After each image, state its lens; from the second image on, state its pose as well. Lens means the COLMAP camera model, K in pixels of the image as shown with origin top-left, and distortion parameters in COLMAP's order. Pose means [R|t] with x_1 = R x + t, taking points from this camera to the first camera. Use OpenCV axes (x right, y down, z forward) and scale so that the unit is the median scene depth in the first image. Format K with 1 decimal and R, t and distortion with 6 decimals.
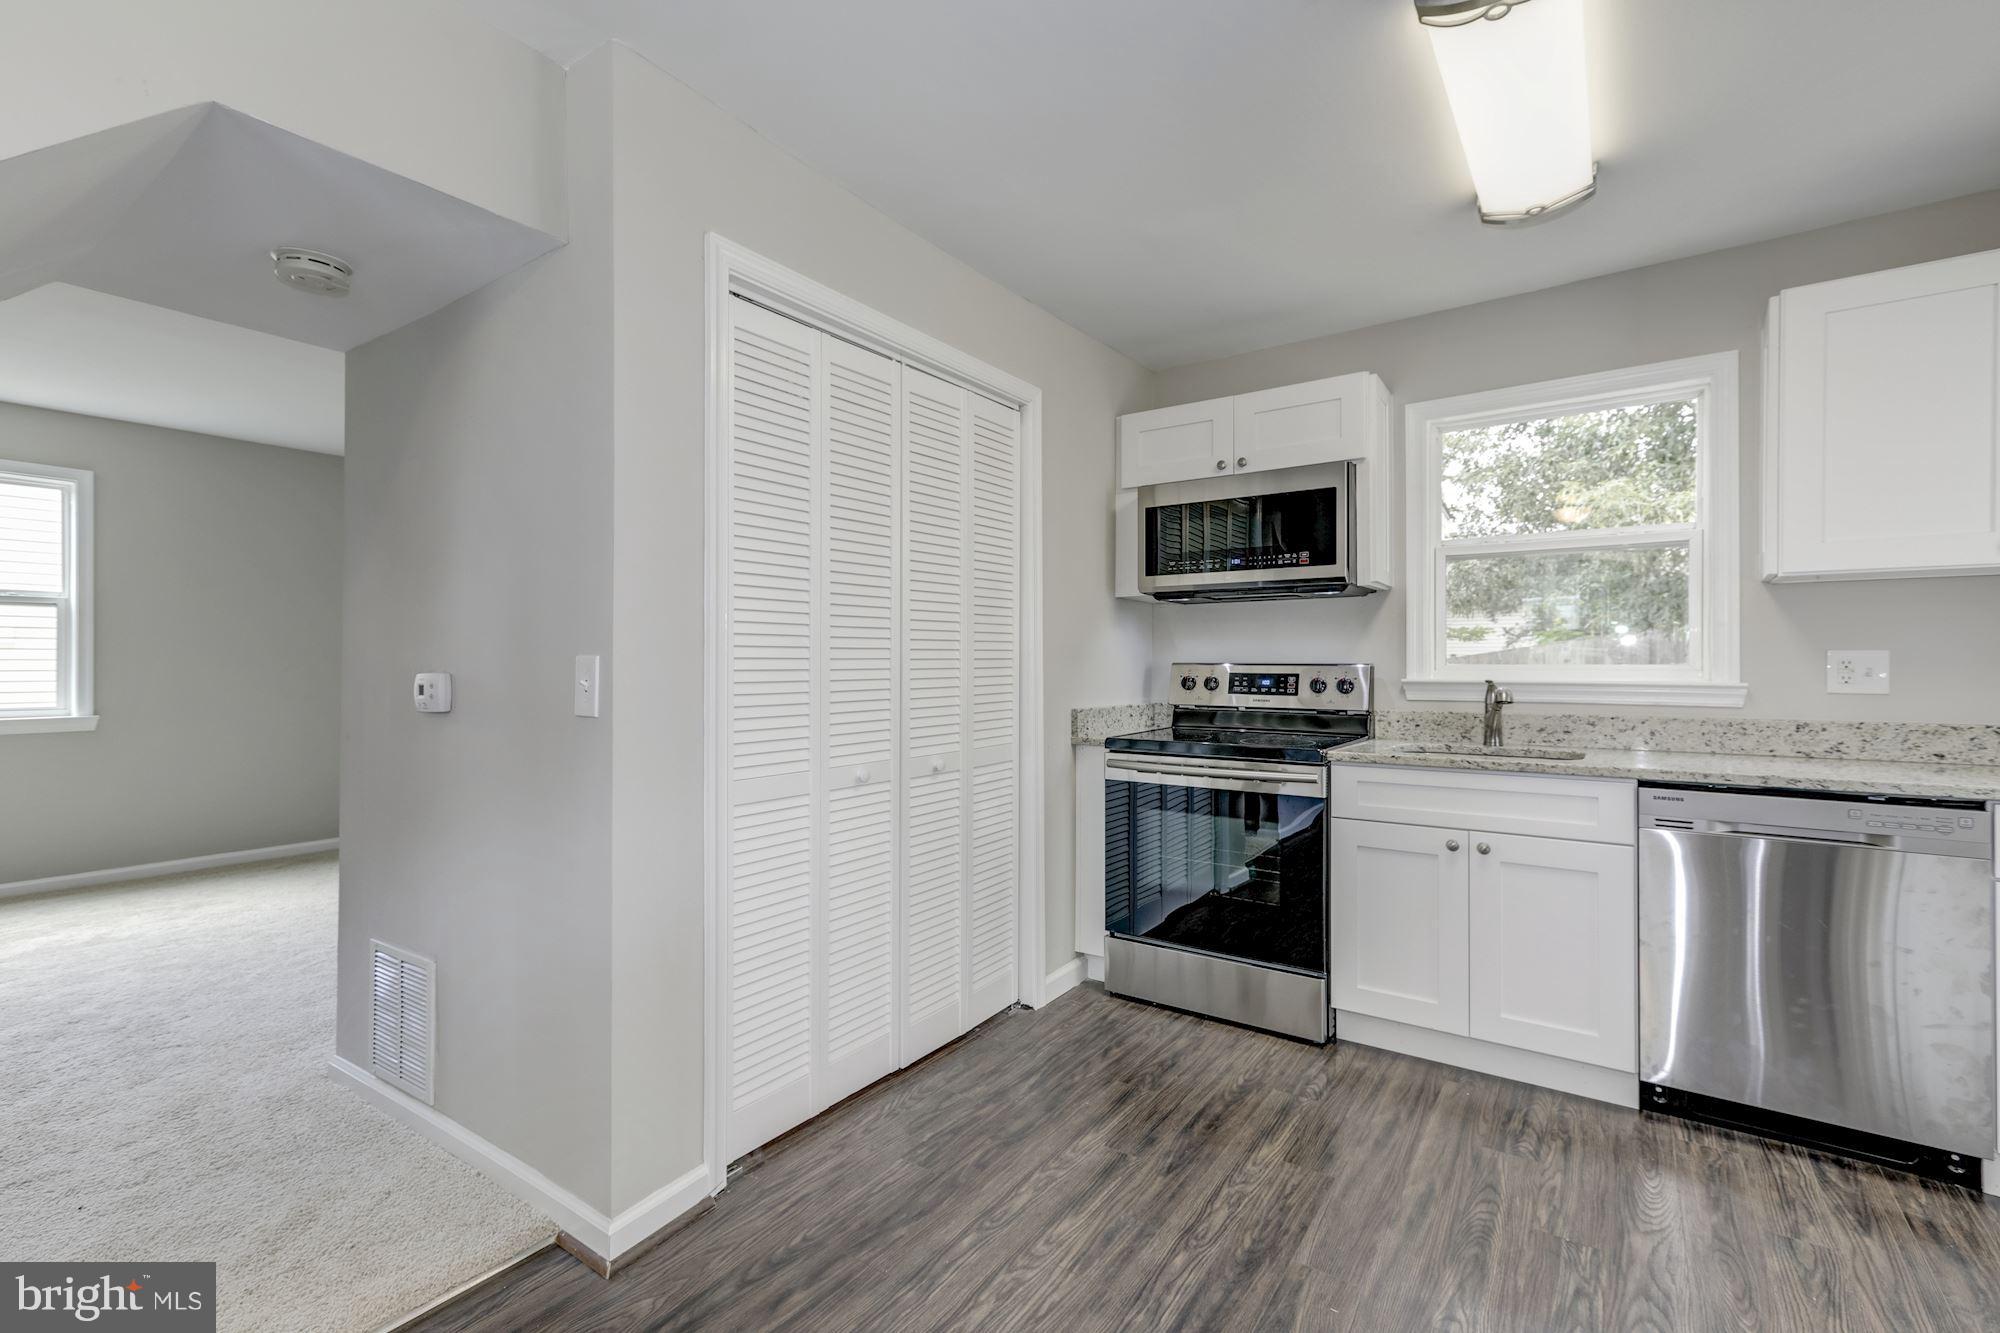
lens RADIAL K [[888.5, 0, 991.6], [0, 888.5, 666.4], [0, 0, 1]] dist [0.008698, 0.001250]
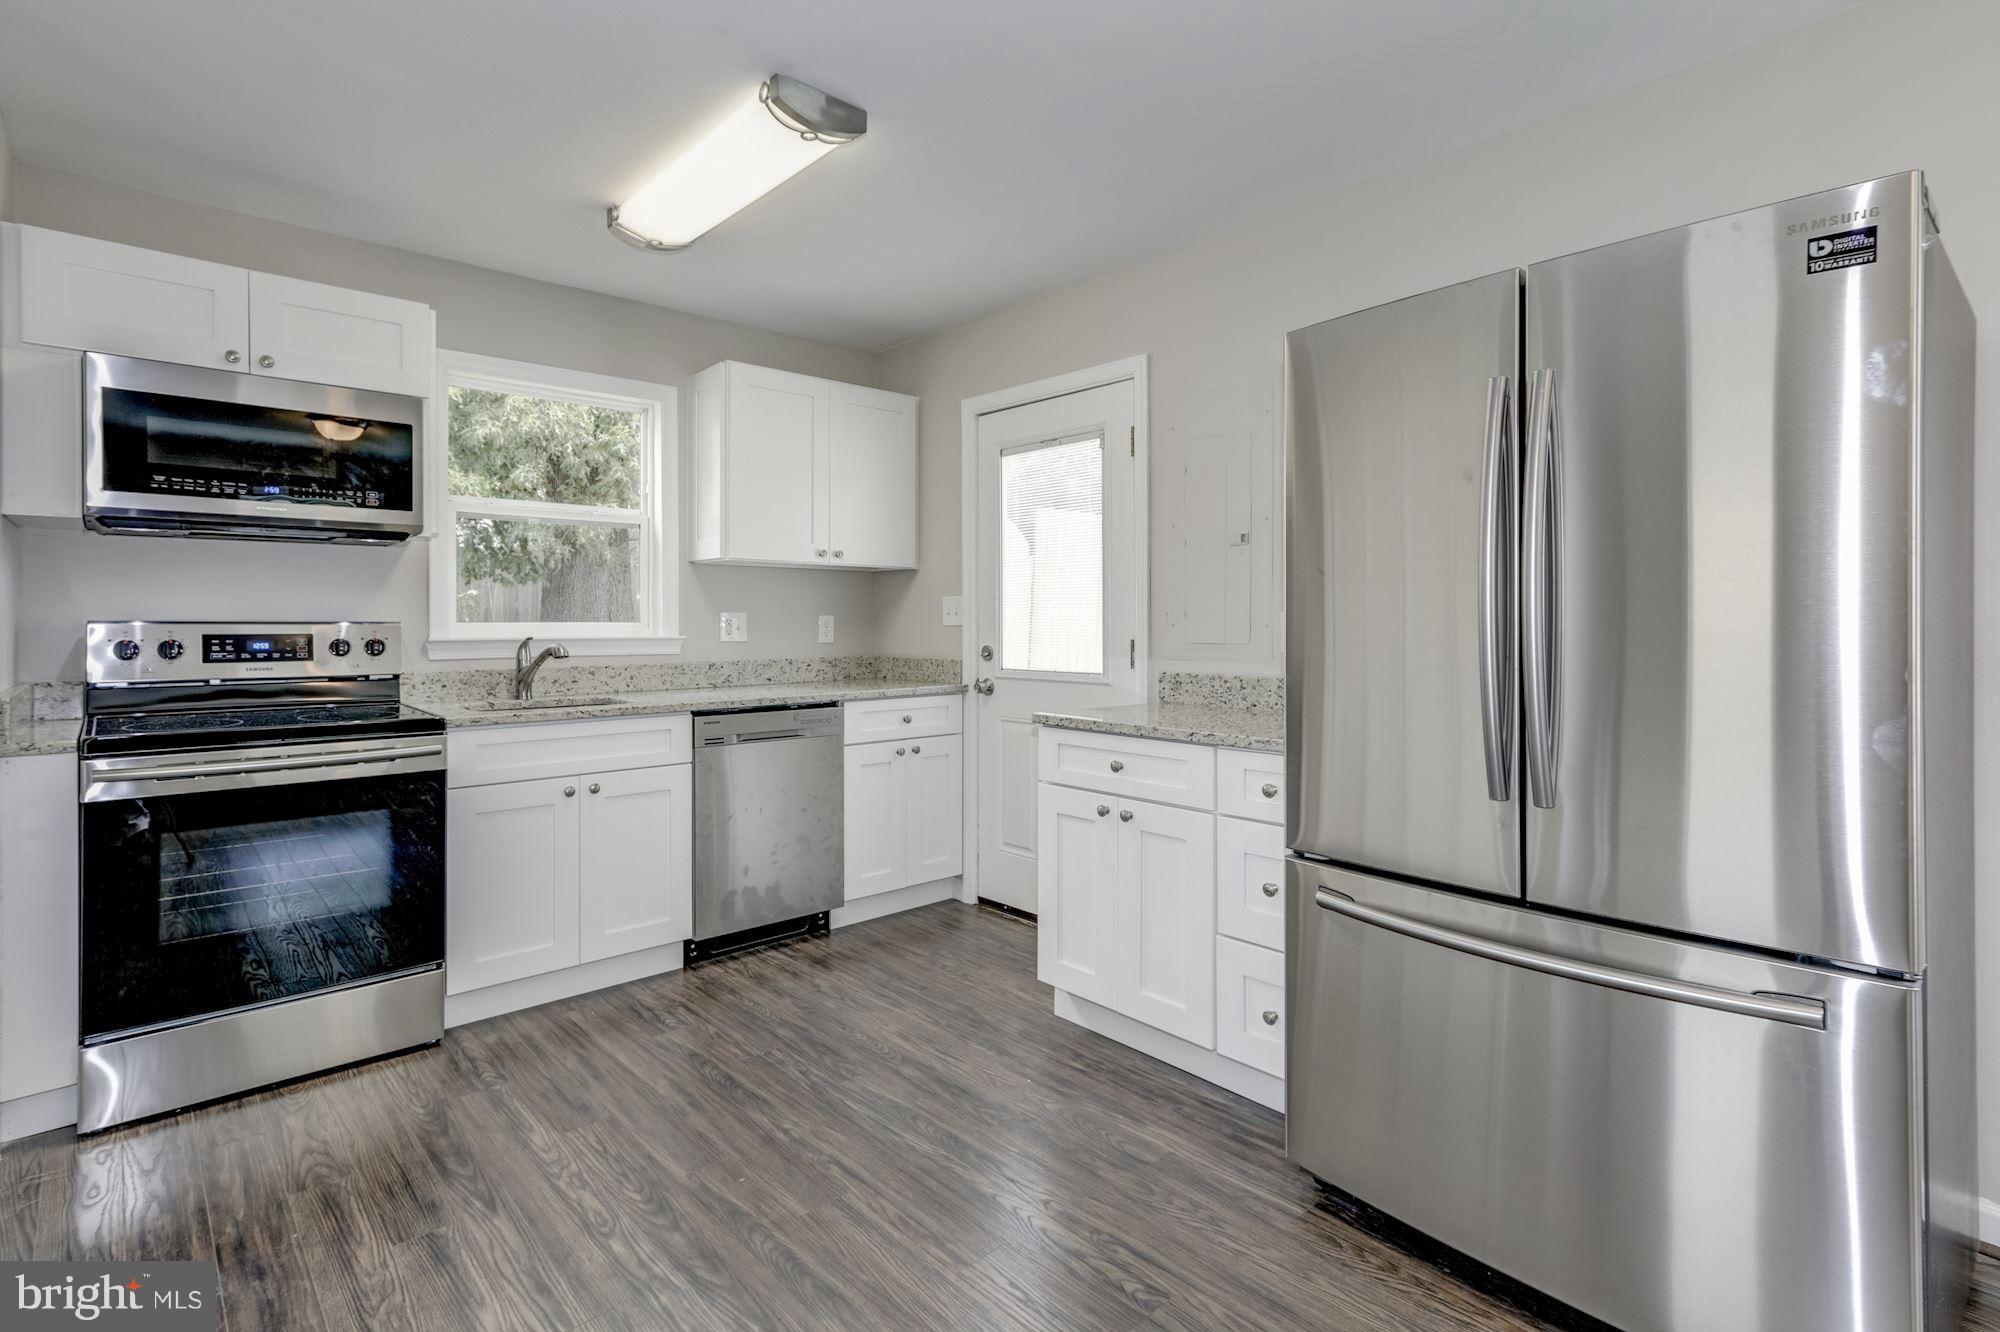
lens RADIAL K [[974.8, 0, 920.8], [0, 974.8, 626.4], [0, 0, 1]] dist [0.005034, 0.003073]
pose [[0.232446, -0.006146, 0.972590, -0.509454], [0.002252, 0.999981, 0.005781, -0.003539], [-0.972607, 0.000847, 0.232455, 0.307226]]
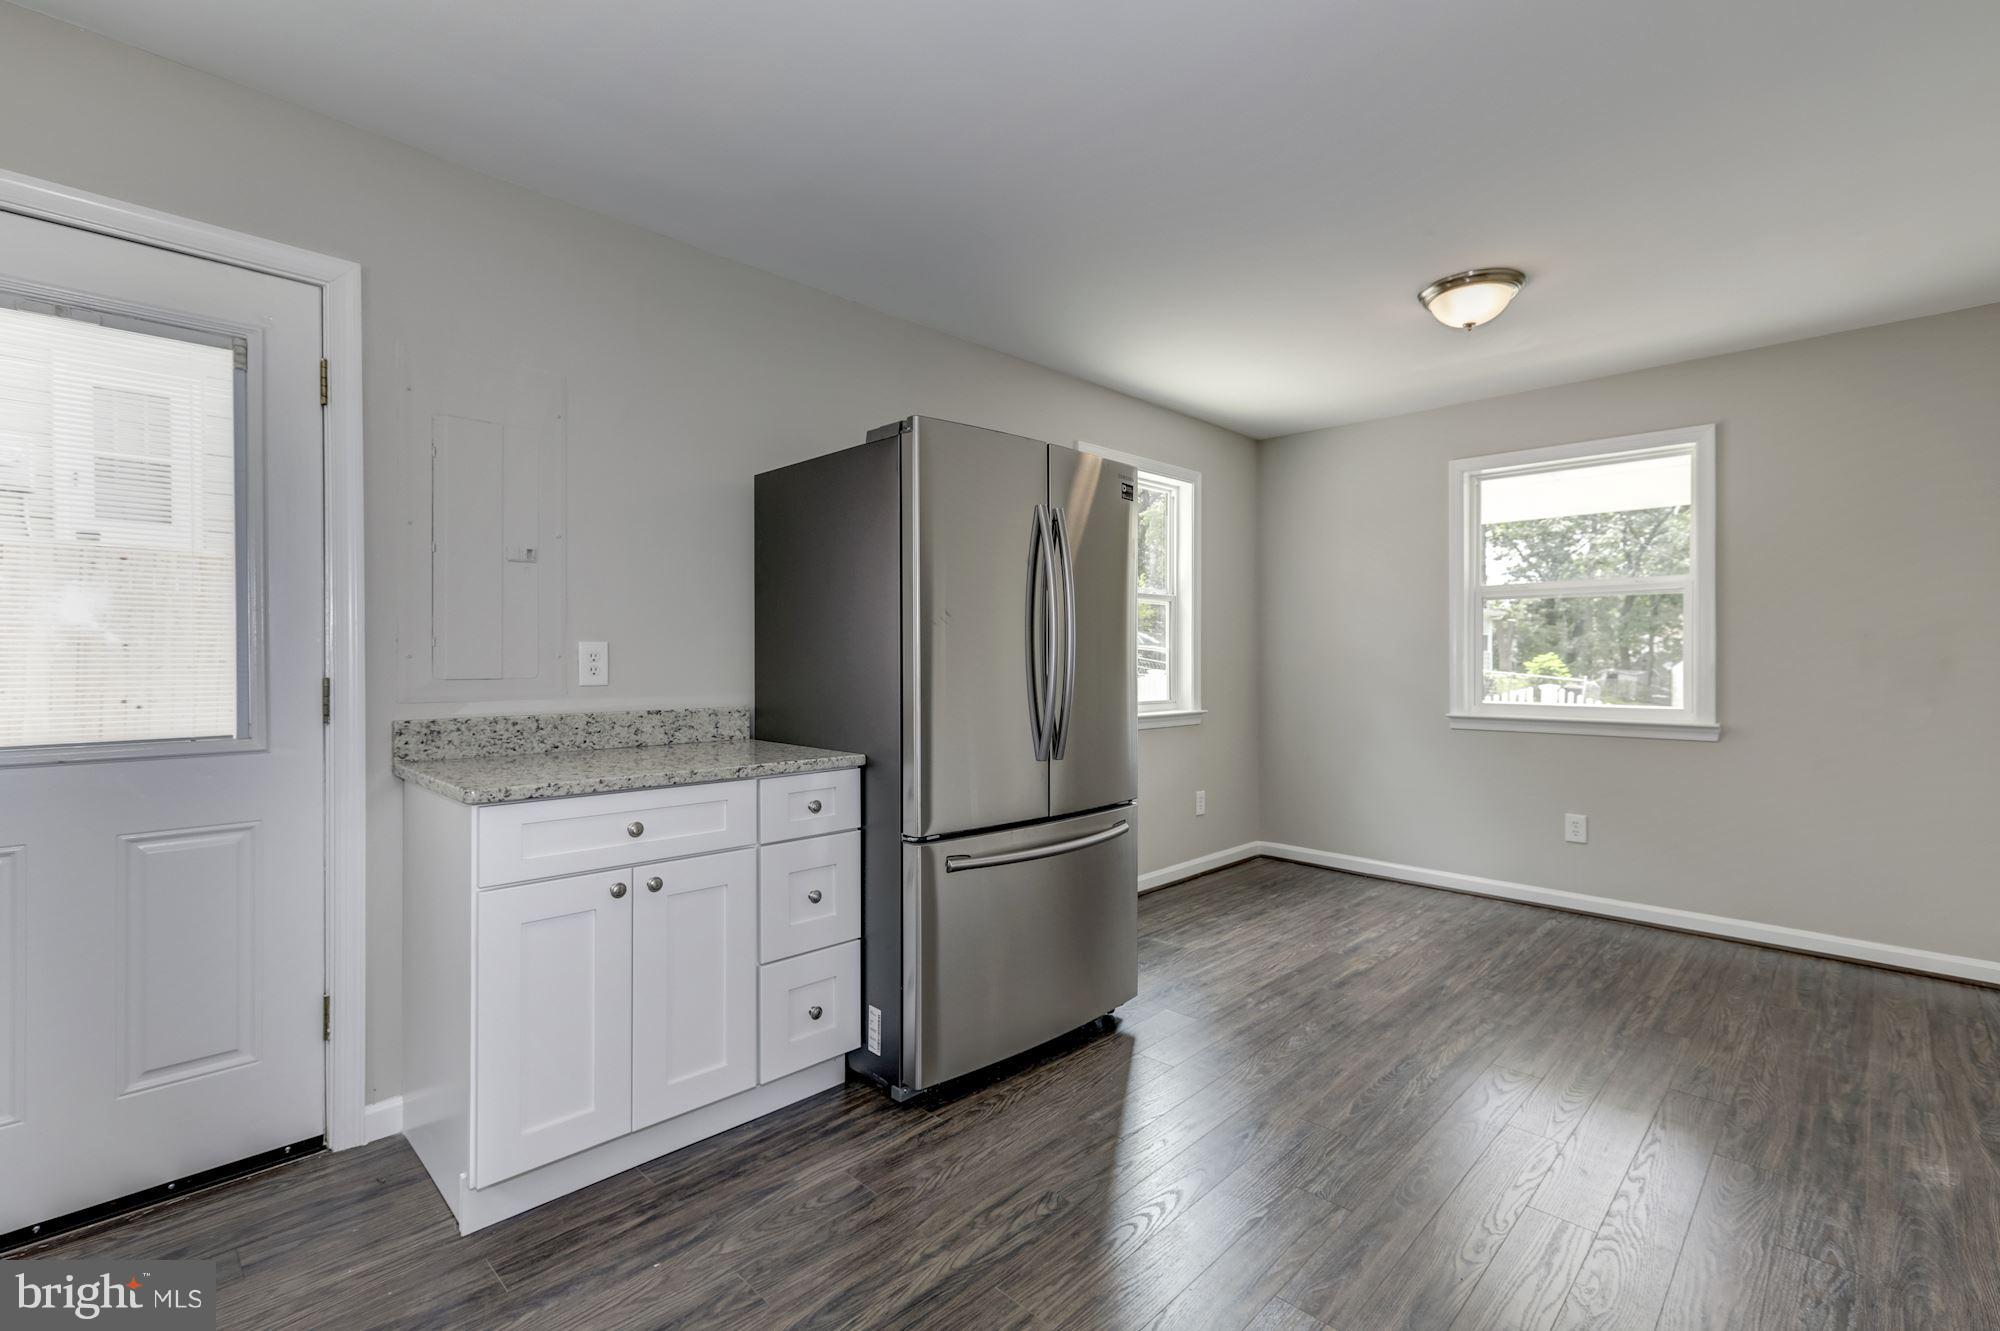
lens RADIAL K [[888.5, 0, 1013.1], [0, 888.5, 656.5], [0, 0, 1]] dist [0.008698, 0.001250]
pose [[-0.991661, -0.004124, 0.128811, 0.121084], [-0.003654, 0.999986, 0.003884, -0.002381], [-0.128825, 0.003381, -0.991662, 1.066232]]
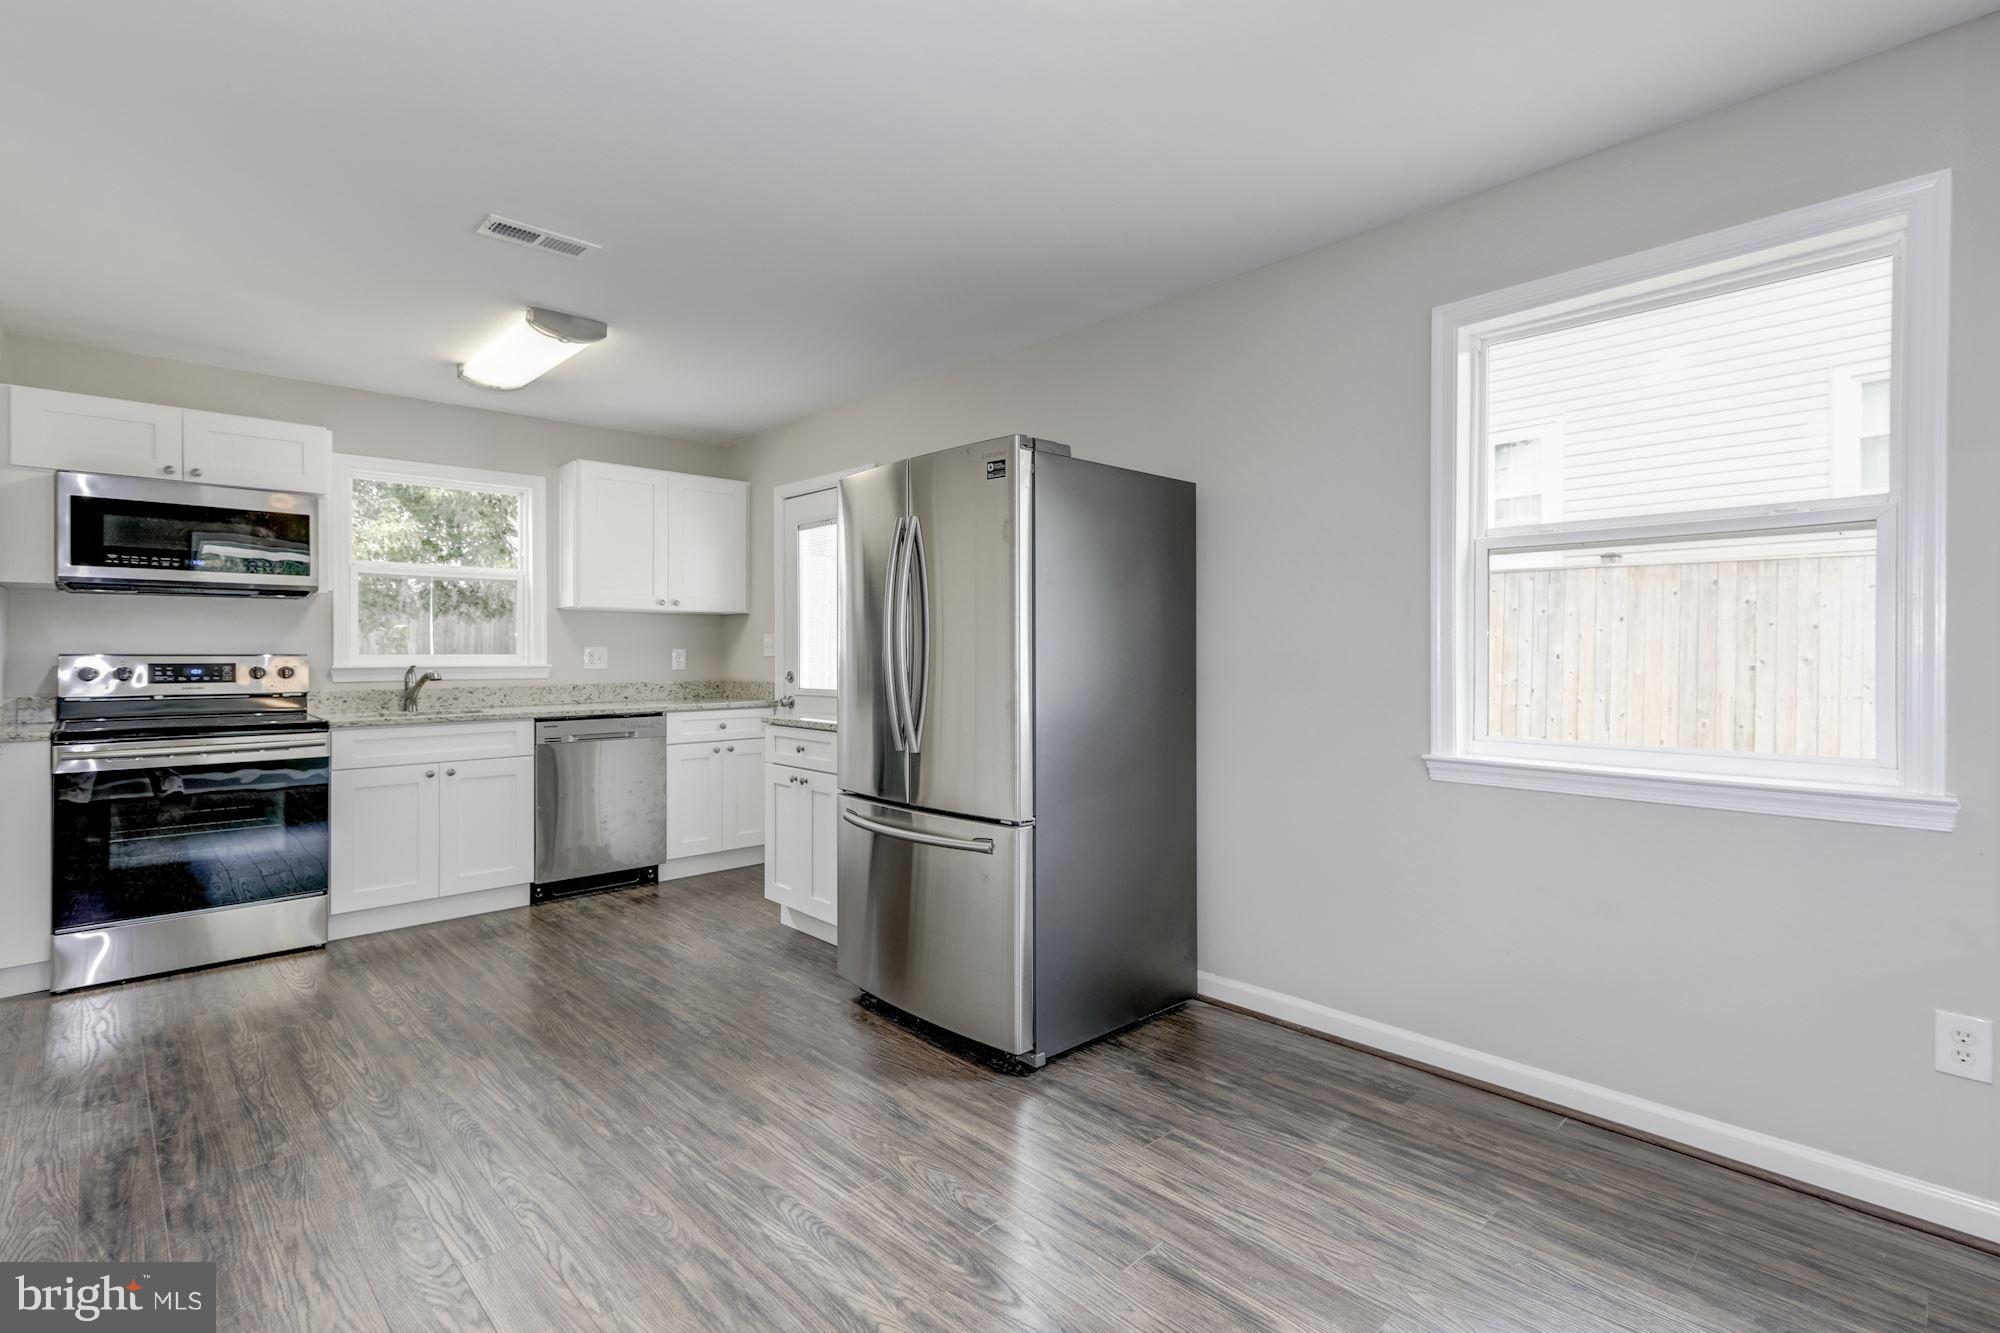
lens RADIAL K [[974.8, 0, 1052.3], [0, 974.8, 652.9], [0, 0, 1]] dist [0.005034, 0.003073]
pose [[0.151959, -0.001172, 0.988386, -0.936663], [0.004297, 0.999991, 0.000526, -0.001232], [-0.988377, 0.004168, 0.151963, -0.290553]]
